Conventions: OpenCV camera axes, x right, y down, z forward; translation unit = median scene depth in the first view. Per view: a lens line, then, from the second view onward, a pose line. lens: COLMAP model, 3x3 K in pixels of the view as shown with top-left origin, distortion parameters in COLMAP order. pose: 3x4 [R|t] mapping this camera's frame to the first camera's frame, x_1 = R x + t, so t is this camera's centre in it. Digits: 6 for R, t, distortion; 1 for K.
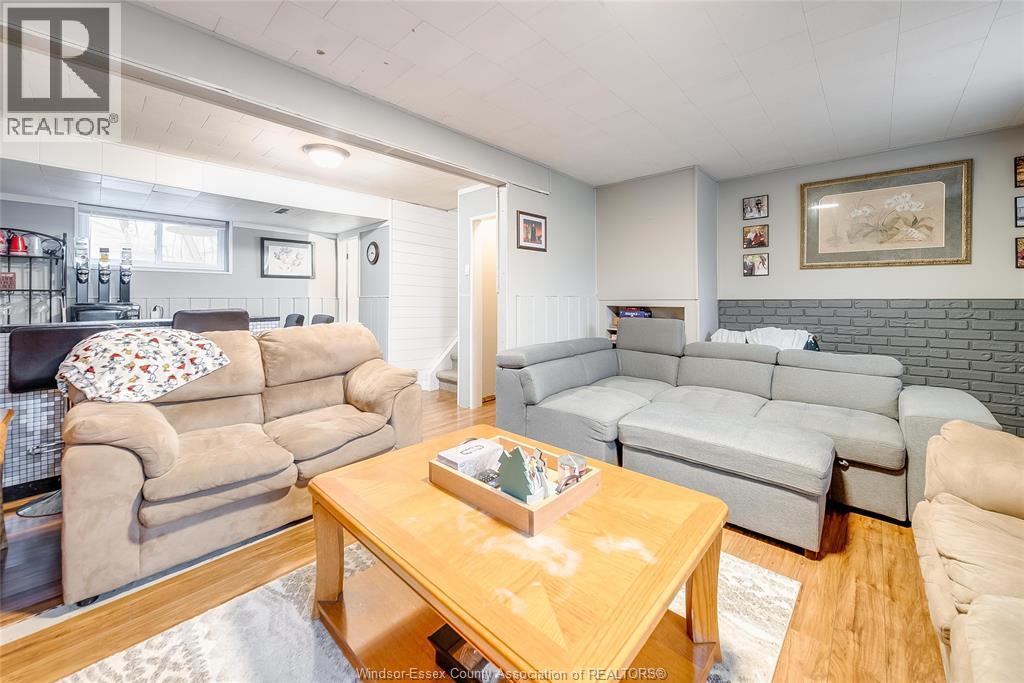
lens RADIAL K [[382.2, 0, 507.3], [0, 382.2, 301.6], [0, 0, 1]] dist [0.000229, 0.000004]
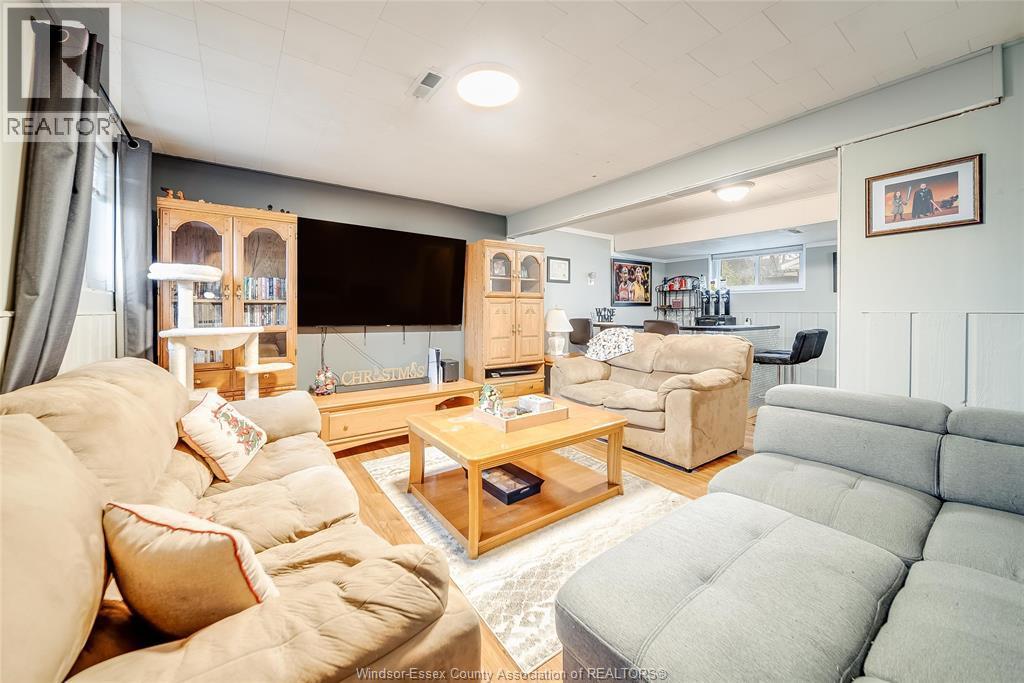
lens RADIAL K [[382.2, 0, 507.3], [0, 382.2, 301.6], [0, 0, 1]] dist [0.000229, 0.000004]
pose [[-0.194915, -0.021667, -0.980581, 0.746988], [-0.006768, 0.999762, -0.020746, -0.015970], [0.980797, 0.002593, -0.195015, 0.526562]]
